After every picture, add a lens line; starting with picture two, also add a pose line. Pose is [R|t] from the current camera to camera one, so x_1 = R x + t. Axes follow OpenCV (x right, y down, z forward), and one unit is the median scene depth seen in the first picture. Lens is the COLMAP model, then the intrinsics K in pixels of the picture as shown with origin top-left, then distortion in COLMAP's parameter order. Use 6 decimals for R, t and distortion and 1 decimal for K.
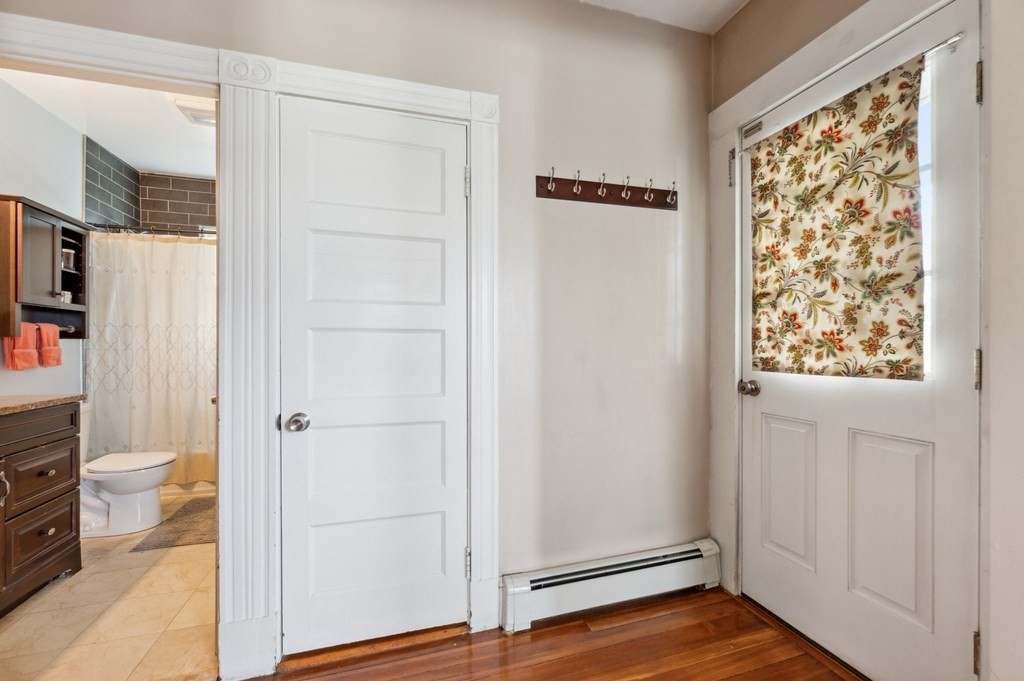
lens RADIAL K [[416.2, 0, 509.4], [0, 416.2, 348.3], [0, 0, 1]] dist [-0.004290, 0.000176]
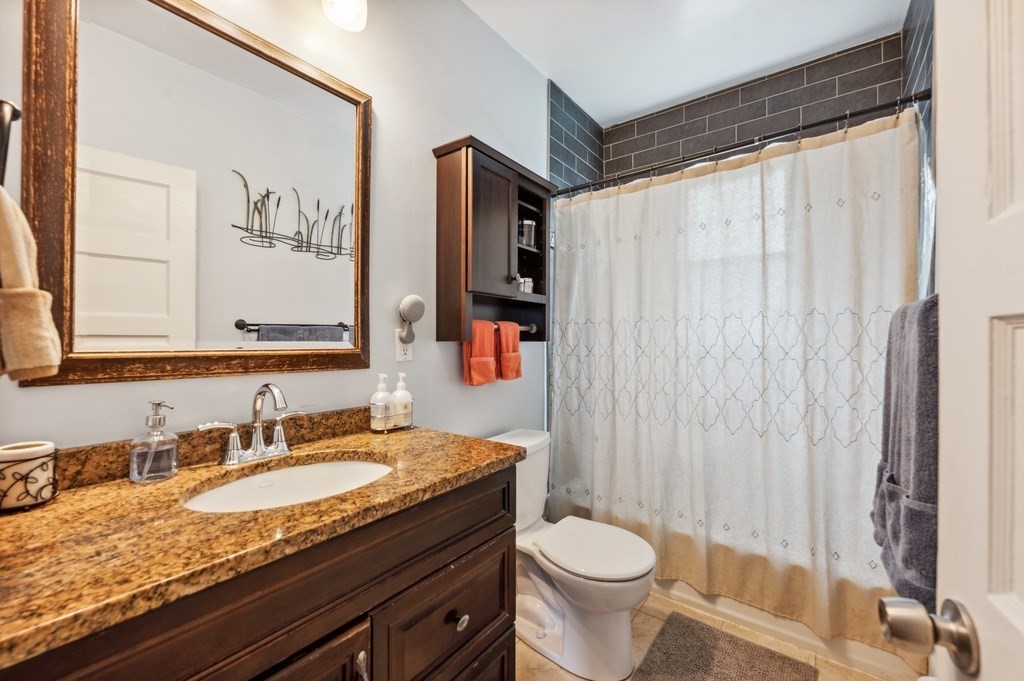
lens RADIAL K [[416.2, 0, 509.5], [0, 416.2, 341.6], [0, 0, 1]] dist [-0.004290, 0.000176]
pose [[0.581122, -0.000842, -0.813816, -0.432432], [-0.003491, 0.999988, -0.003527, -0.018499], [0.813809, 0.004891, 0.581112, 0.486307]]
